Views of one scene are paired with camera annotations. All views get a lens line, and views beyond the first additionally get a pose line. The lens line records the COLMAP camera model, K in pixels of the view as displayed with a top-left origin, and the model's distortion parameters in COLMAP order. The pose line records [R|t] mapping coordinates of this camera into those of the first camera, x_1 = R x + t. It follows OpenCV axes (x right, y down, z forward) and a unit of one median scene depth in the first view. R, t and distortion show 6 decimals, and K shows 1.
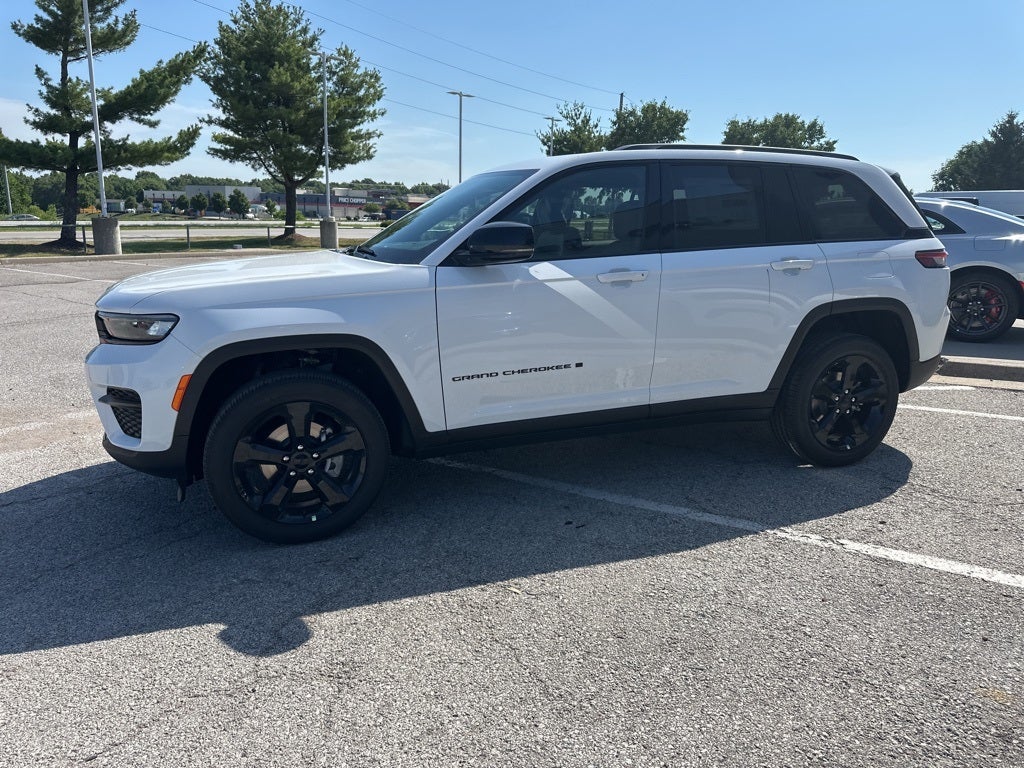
lens RADIAL K [[718.8, 0, 512.0], [0, 718.8, 384.0], [0, 0, 1]] dist [0.053116, -0.063677]
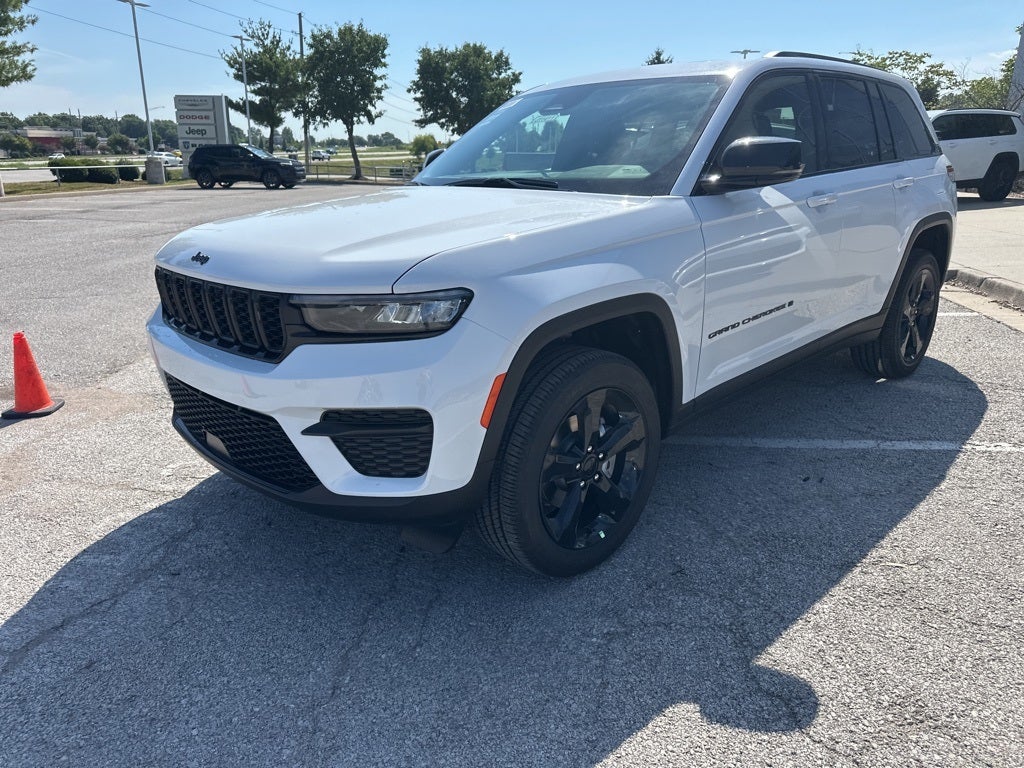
lens RADIAL K [[727.3, 0, 512.0], [0, 727.3, 384.0], [0, 0, 1]] dist [0.017222, -0.020717]
pose [[0.908531, -0.144386, 0.392077, -0.110011], [0.111252, 0.988114, 0.106086, -0.011632], [-0.402734, -0.052763, 0.913795, 0.056971]]
